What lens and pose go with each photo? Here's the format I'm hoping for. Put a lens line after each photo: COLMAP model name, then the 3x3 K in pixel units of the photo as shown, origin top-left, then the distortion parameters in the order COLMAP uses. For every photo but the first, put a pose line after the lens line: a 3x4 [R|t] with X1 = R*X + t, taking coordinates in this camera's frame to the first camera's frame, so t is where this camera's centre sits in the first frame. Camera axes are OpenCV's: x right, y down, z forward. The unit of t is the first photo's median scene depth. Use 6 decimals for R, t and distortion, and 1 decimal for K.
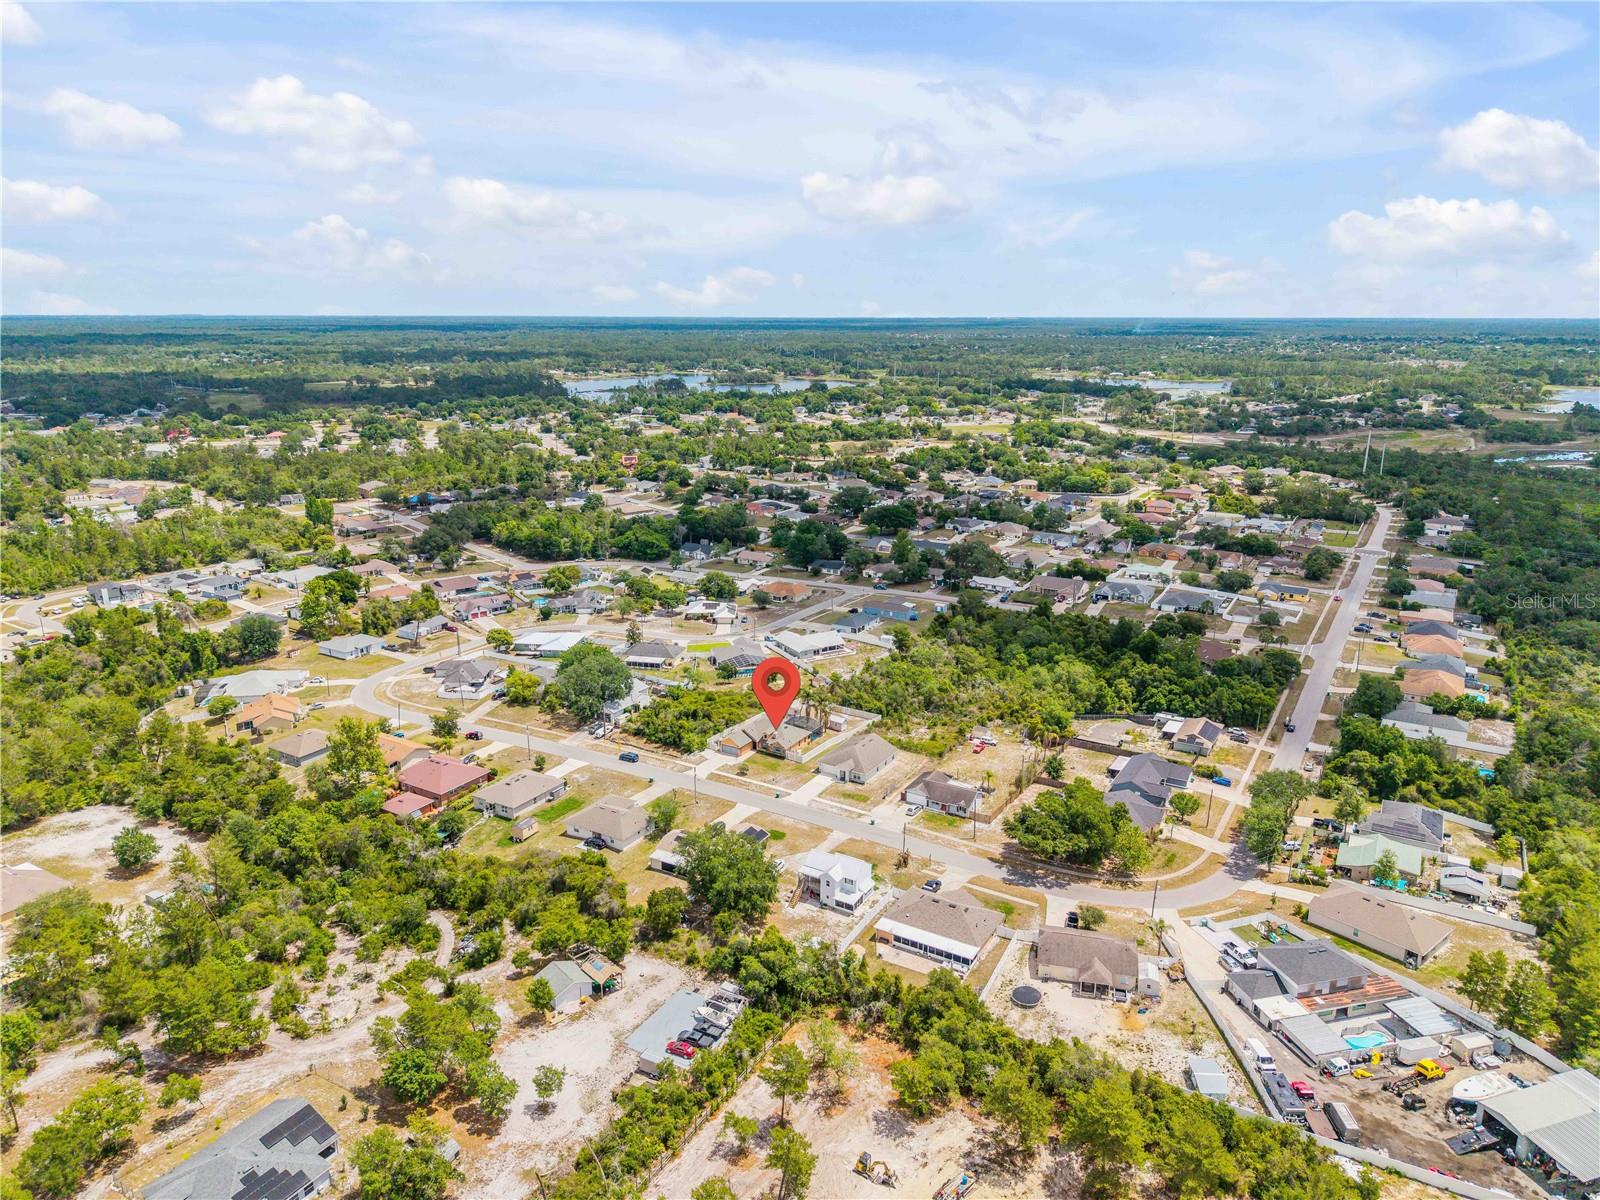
lens RADIAL K [[1081.1, 0, 800.0], [0, 1081.1, 600.0], [0, 0, 1]] dist [0.000597, 0.001925]
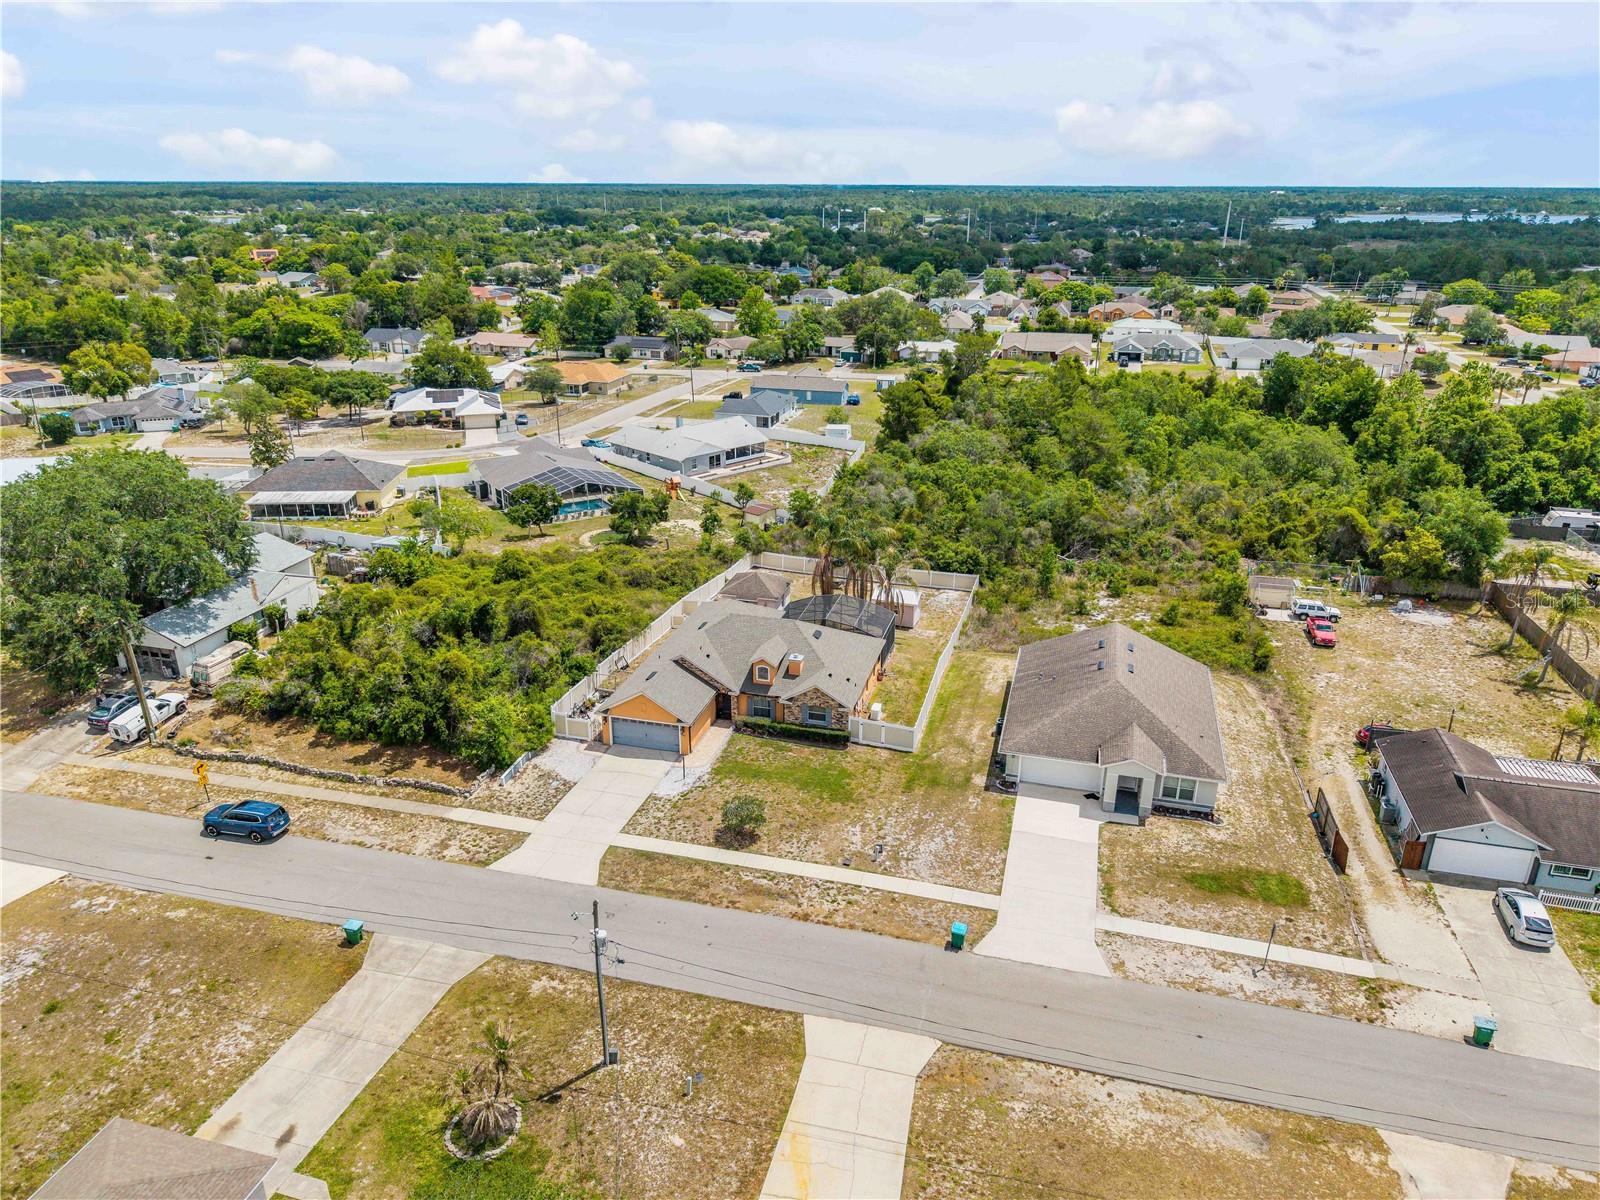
lens RADIAL K [[1076.3, 0, 800.0], [0, 1076.3, 600.0], [0, 0, 1]] dist [0.061572, -0.129265]
pose [[0.961296, -0.093858, 0.259039, -0.086813], [0.065869, 0.991213, 0.114706, 0.068336], [-0.267529, -0.093204, 0.959031, 0.663839]]
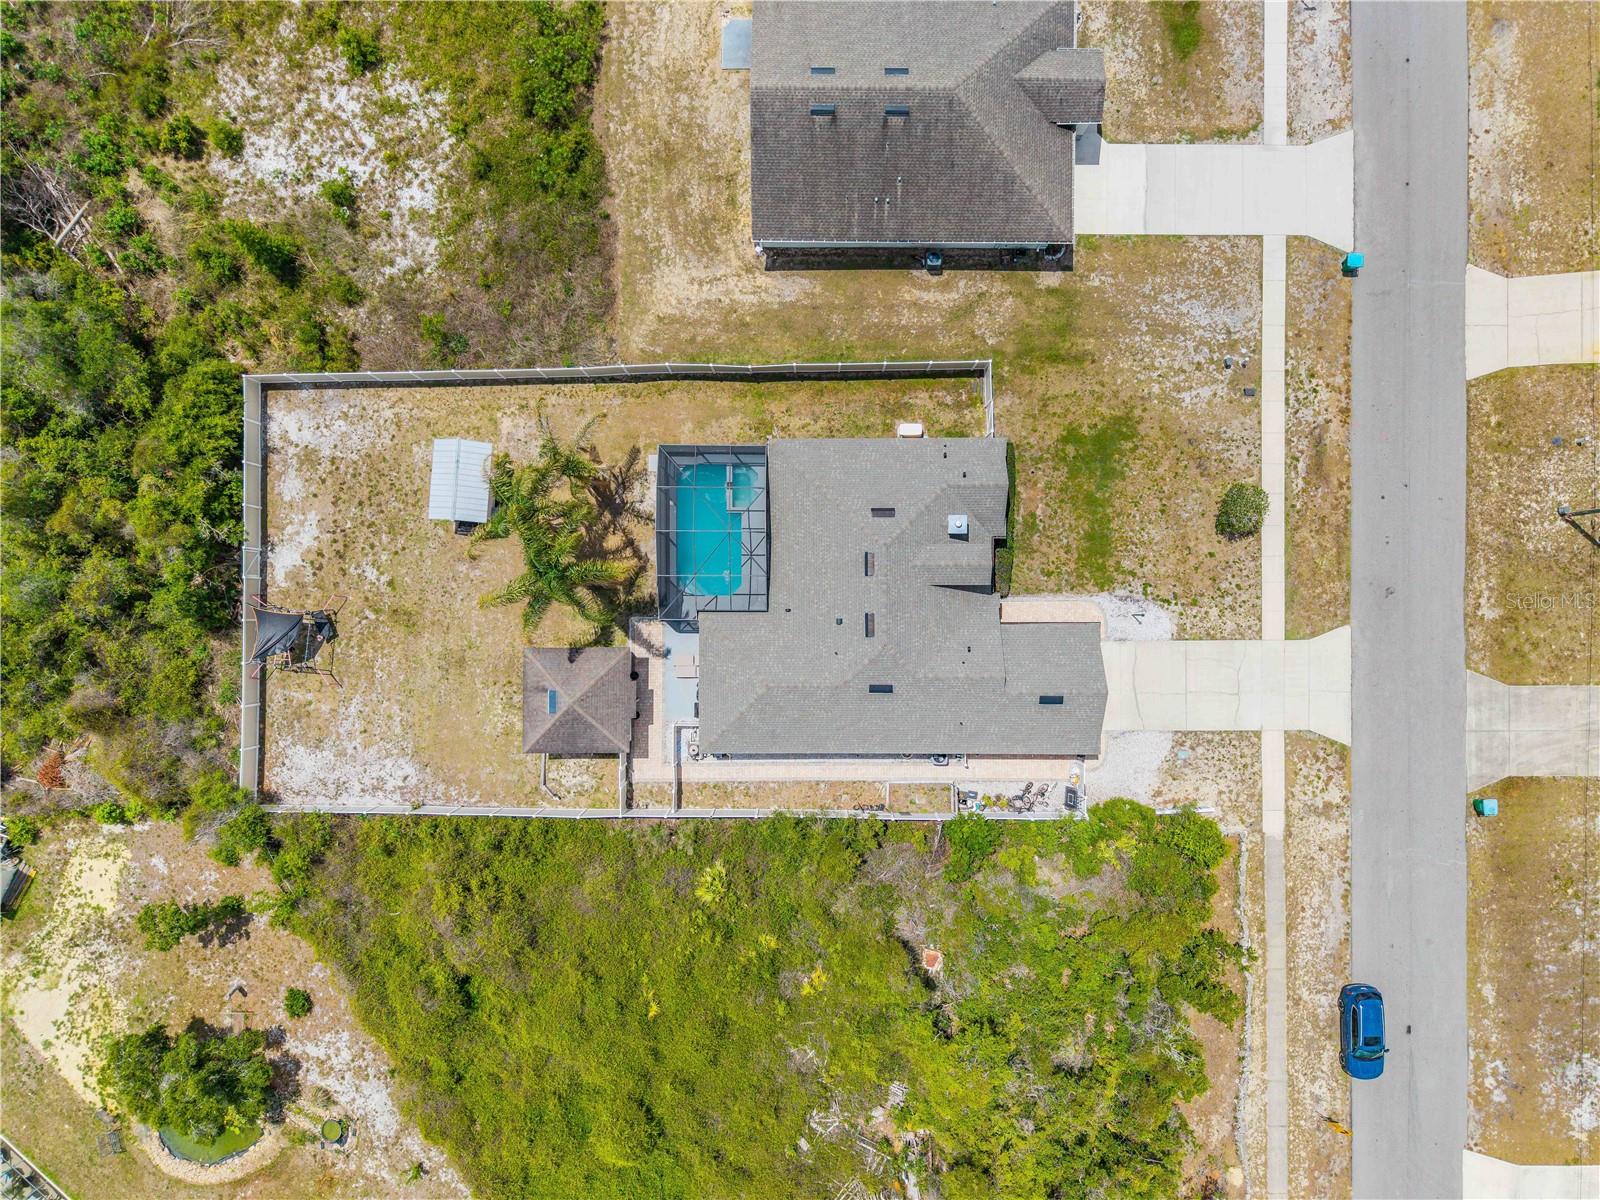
lens RADIAL K [[1081.1, 0, 800.0], [0, 1081.1, 600.0], [0, 0, 1]] dist [0.000597, 0.001925]
pose [[-0.517428, -0.855727, -0.000226, -0.017239], [0.222258, -0.134646, 0.965646, -0.079758], [-0.826360, 0.499602, 0.259862, 0.897290]]
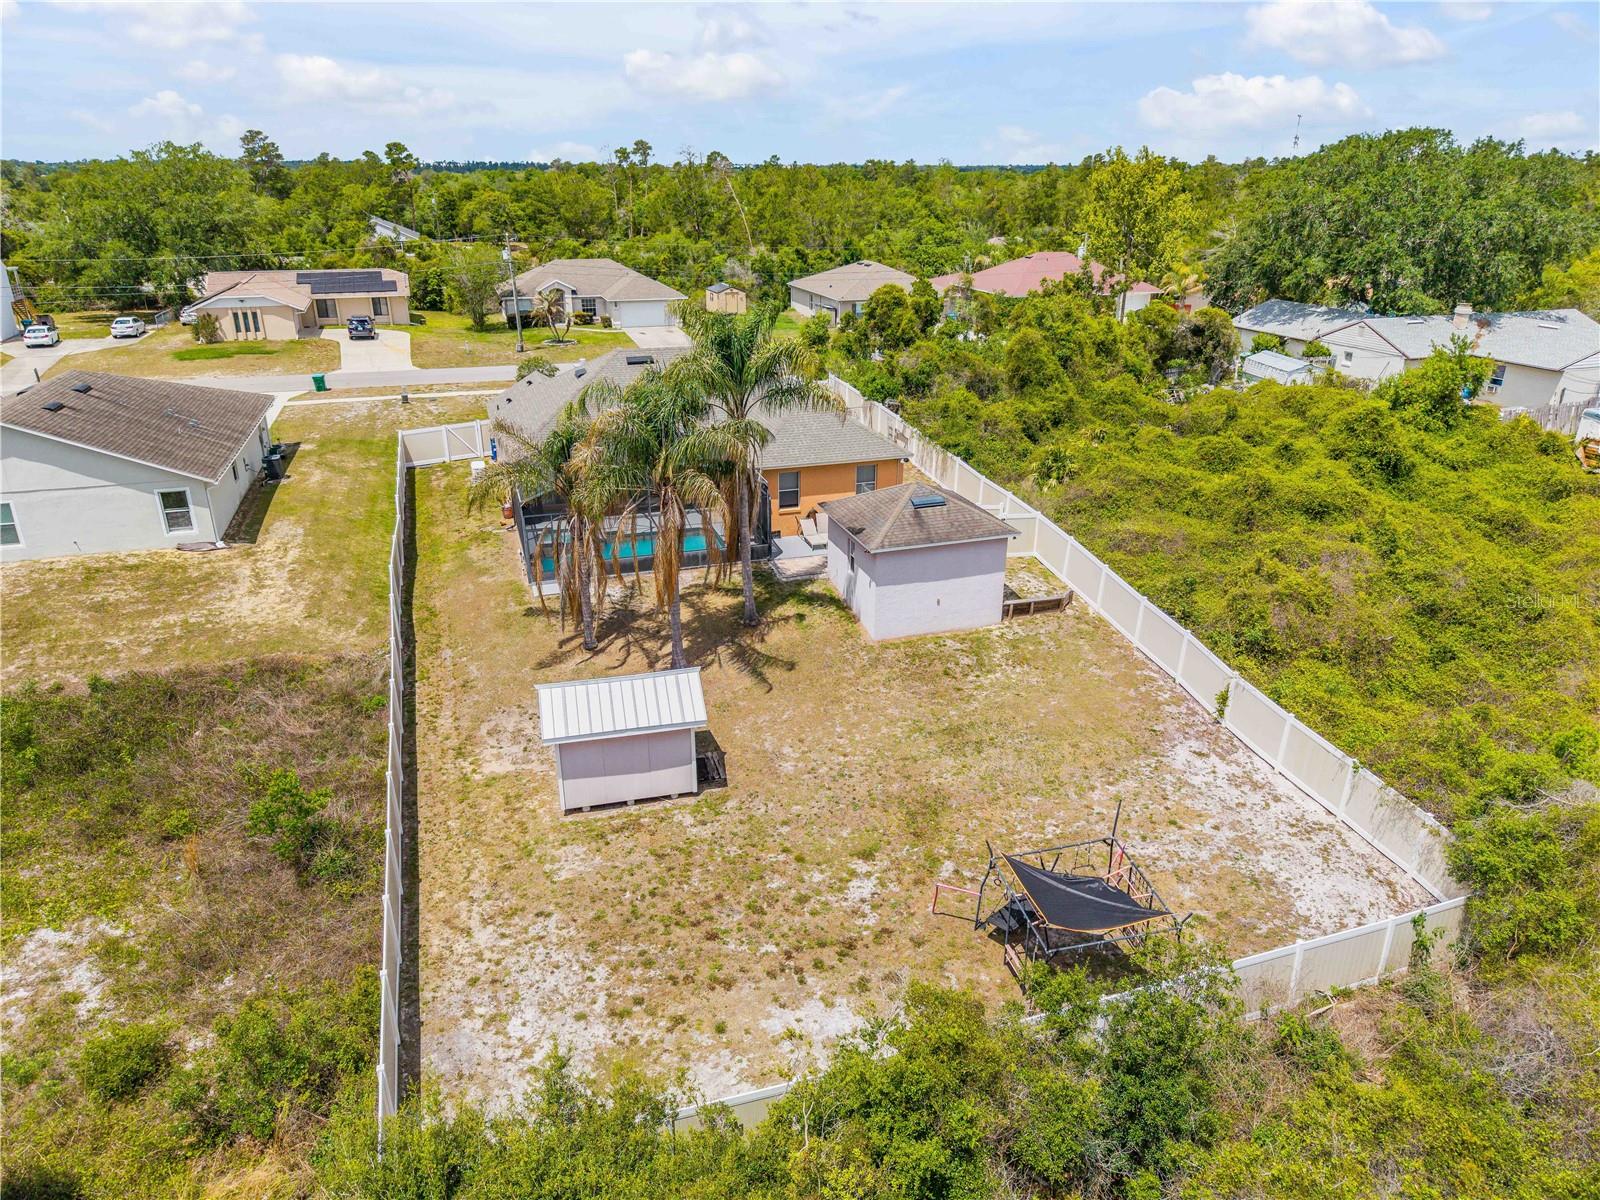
lens RADIAL K [[1081.1, 0, 800.0], [0, 1081.1, 600.0], [0, 0, 1]] dist [0.000597, 0.001925]
pose [[-0.655789, 0.277213, -0.702206, 0.096459], [-0.196870, 0.835165, 0.513558, 0.043137], [0.728823, 0.475029, -0.493118, 1.054633]]
